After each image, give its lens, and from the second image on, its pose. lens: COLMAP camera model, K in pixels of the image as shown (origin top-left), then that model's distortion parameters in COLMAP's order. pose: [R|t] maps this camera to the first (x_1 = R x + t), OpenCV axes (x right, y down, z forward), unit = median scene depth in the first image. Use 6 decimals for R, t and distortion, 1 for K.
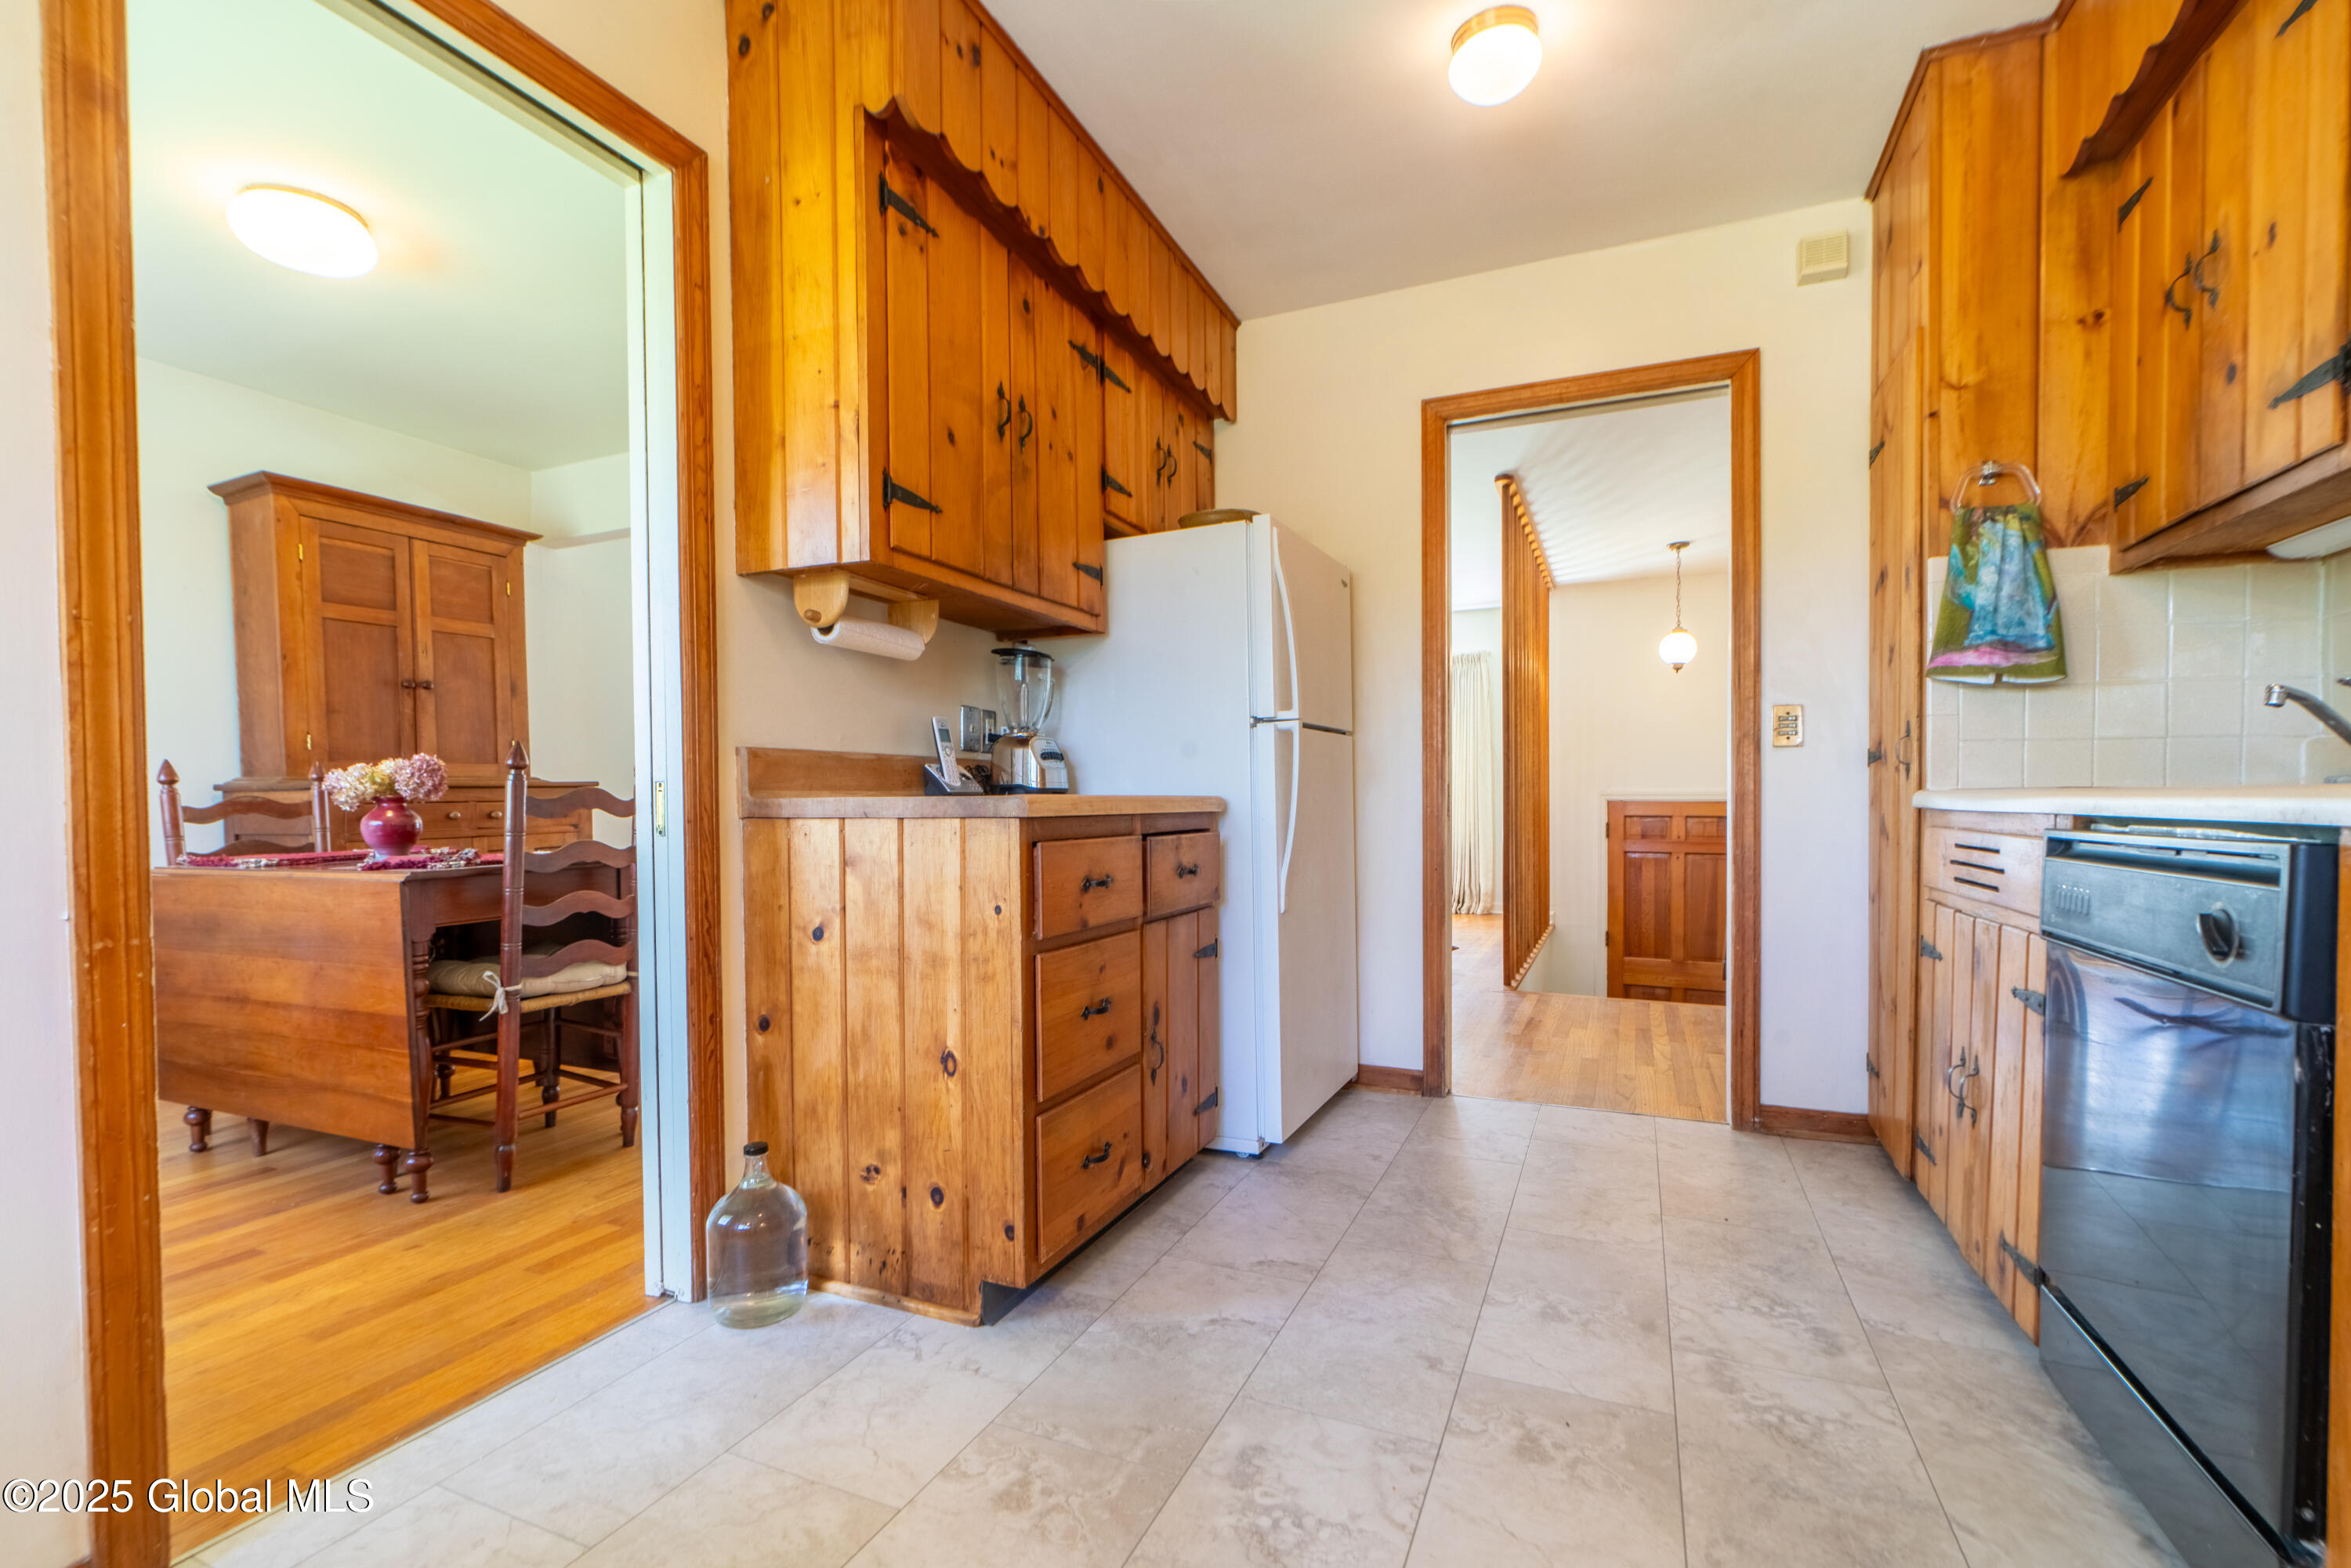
lens RADIAL K [[1040.4, 0, 1185.3], [0, 1040.4, 819.7], [0, 0, 1]] dist [0.000275, 0.005727]
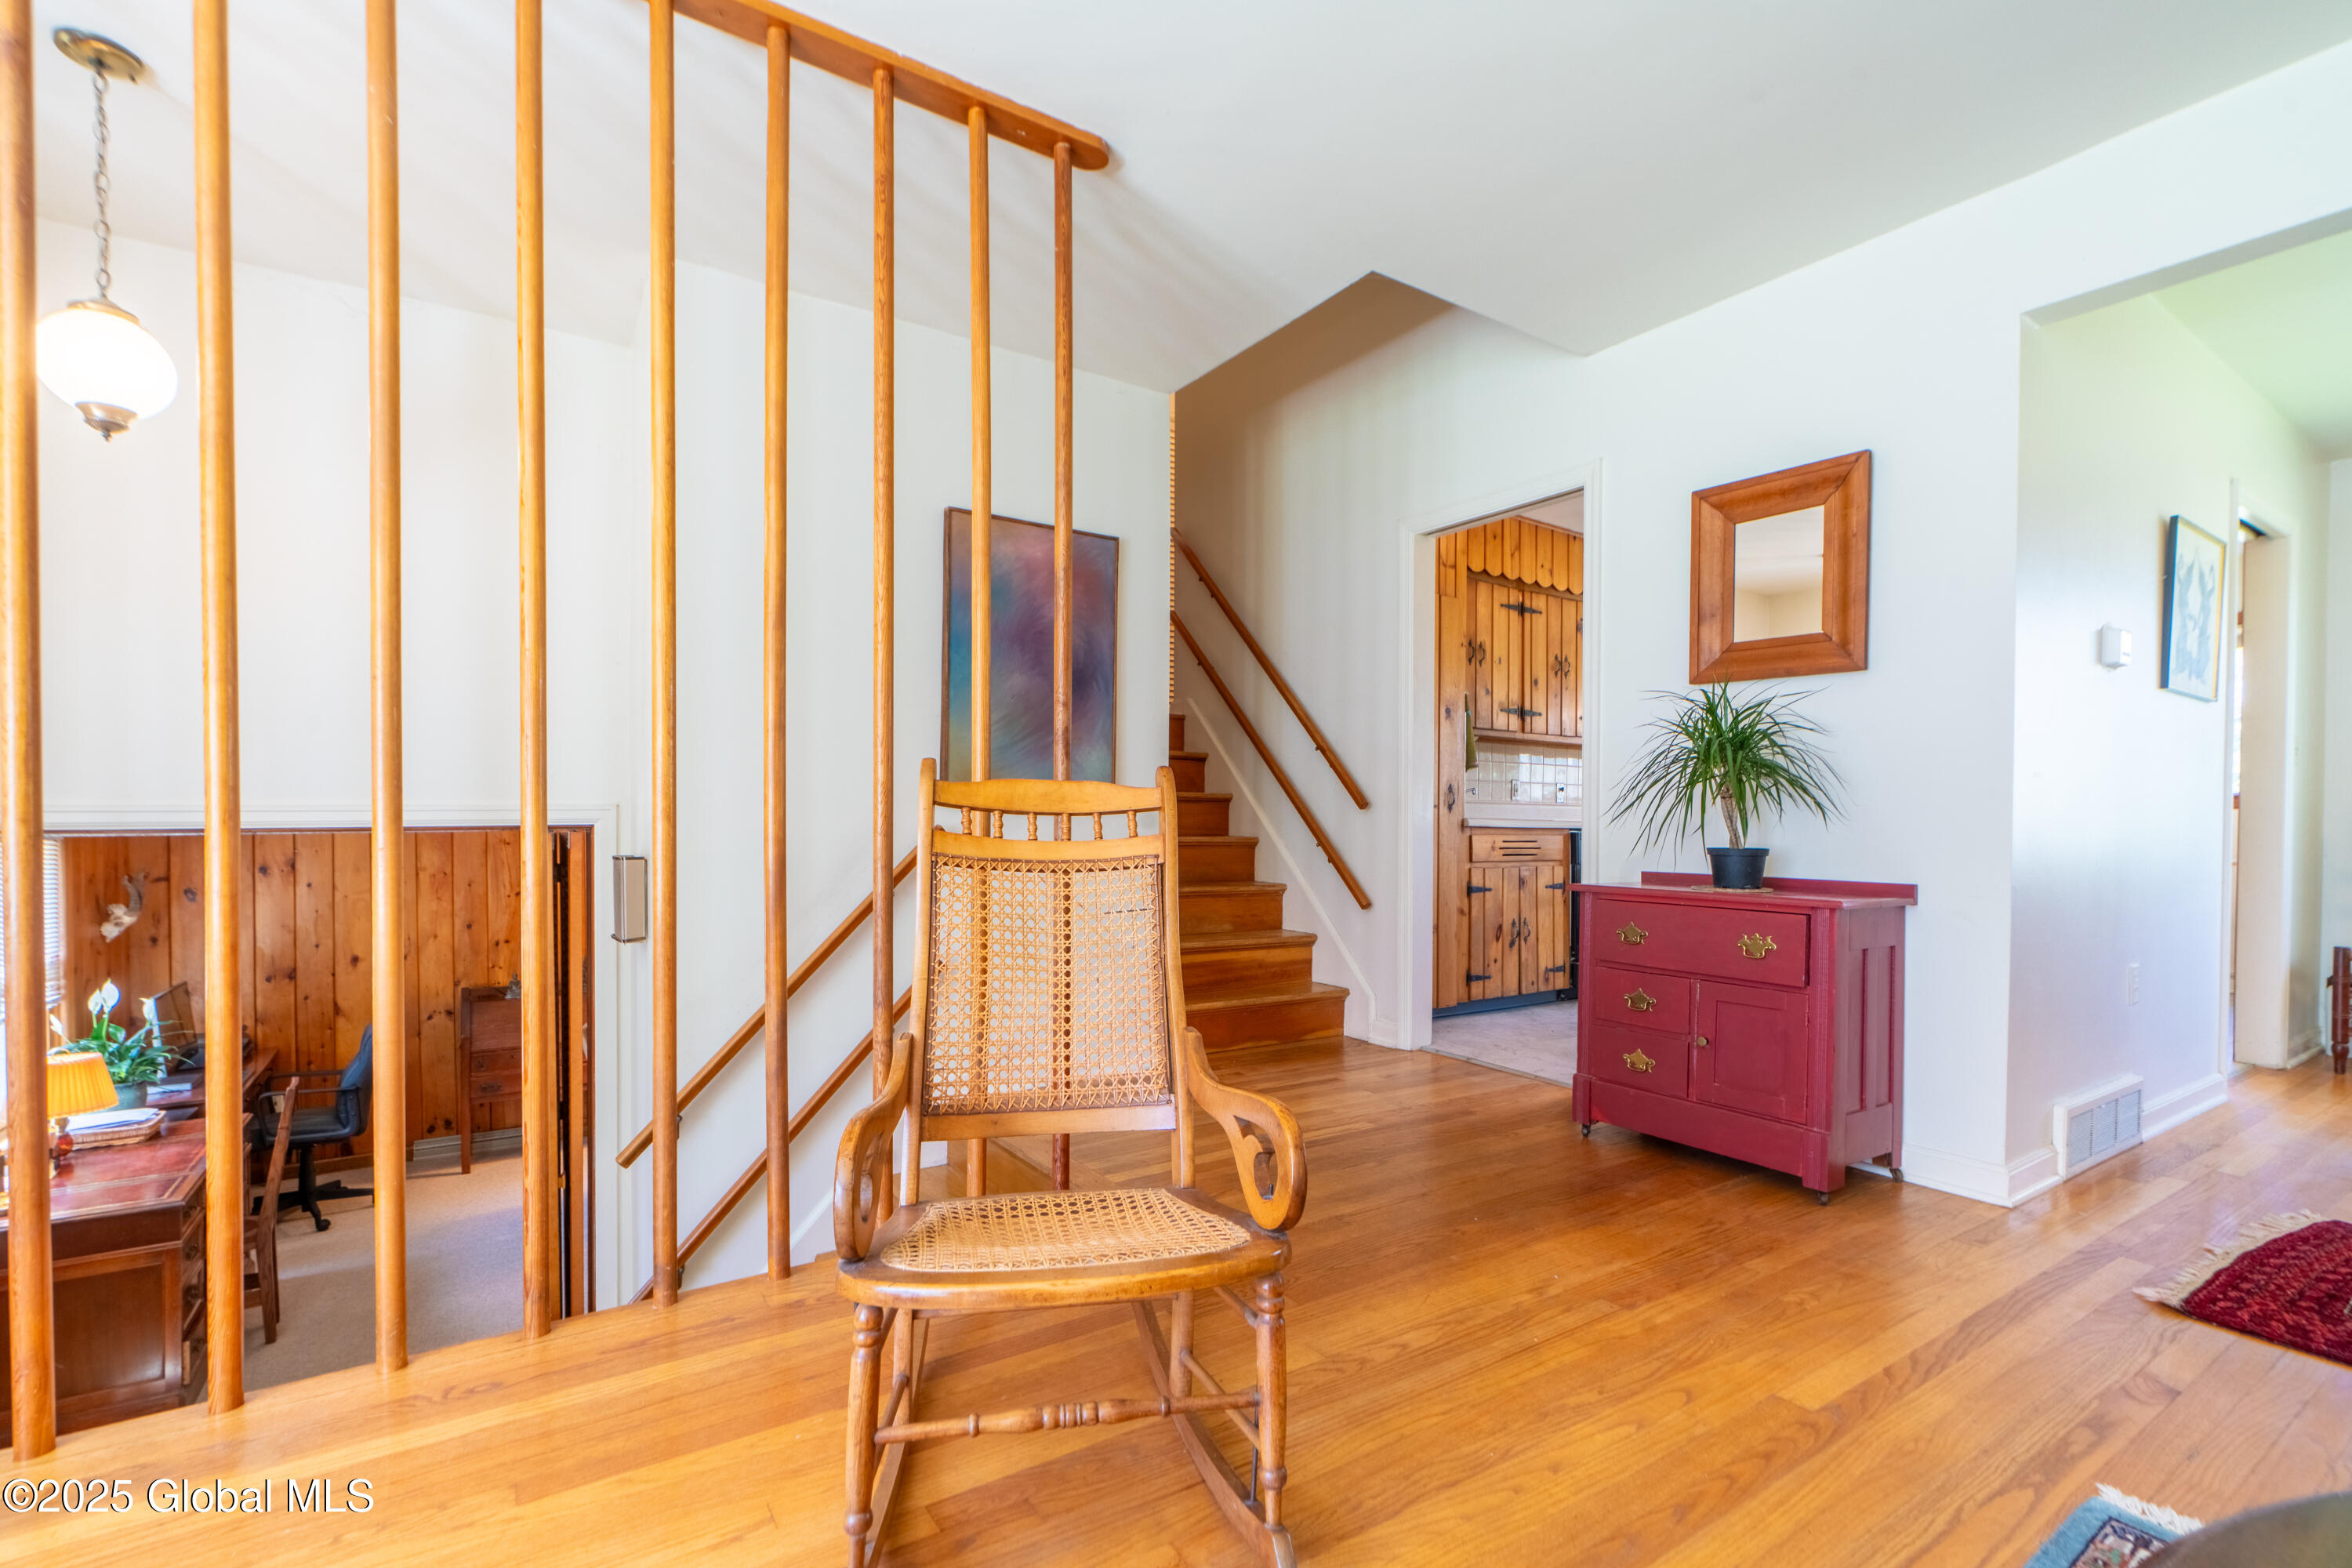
lens RADIAL K [[1034.2, 0, 1170.3], [0, 1034.2, 830.8], [0, 0, 1]] dist [-0.001109, 0.000084]
pose [[-0.830041, -0.005289, 0.557677, 0.023274], [0.008577, 0.999716, 0.022247, -0.063997], [-0.557636, 0.023249, -0.829760, 3.576700]]
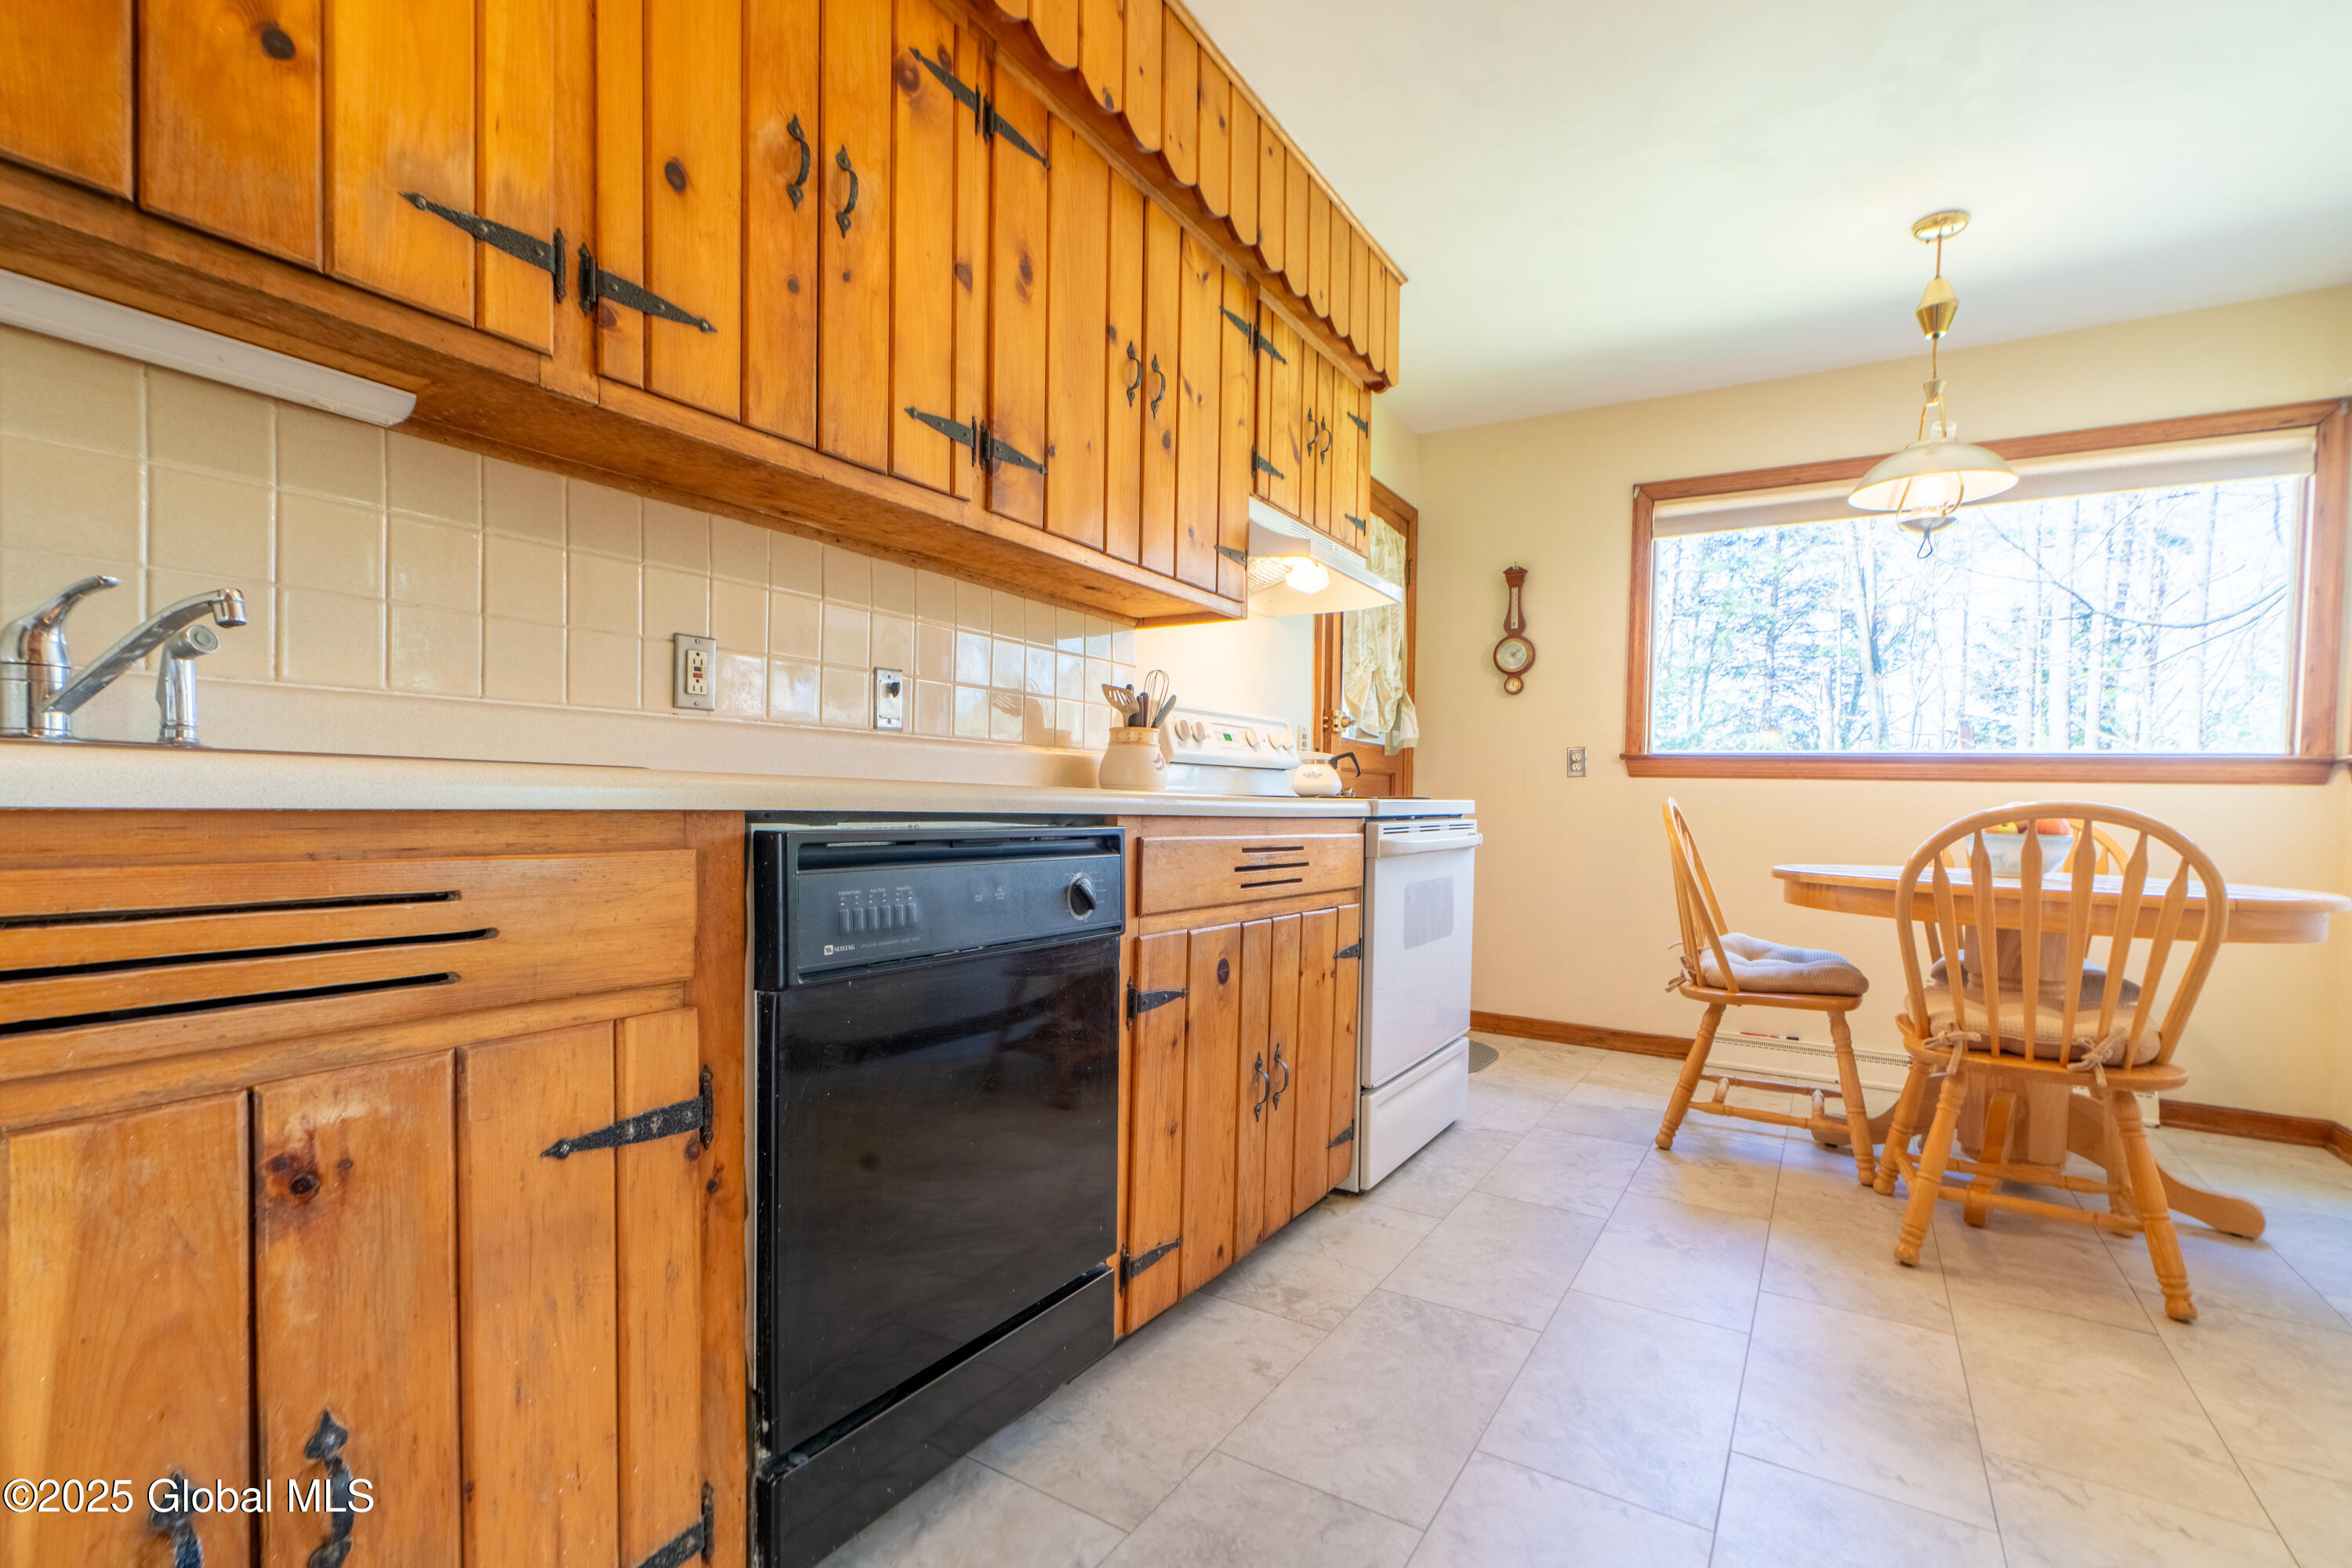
lens RADIAL K [[1075.8, 0, 1171.9], [0, 1075.8, 819.6], [0, 0, 1]] dist [-0.000613, 0.000255]
pose [[-0.987778, -0.018297, 0.154792, 0.353118], [-0.012883, 0.999272, 0.035906, -0.022604], [-0.155336, 0.033473, -0.987294, 1.295155]]
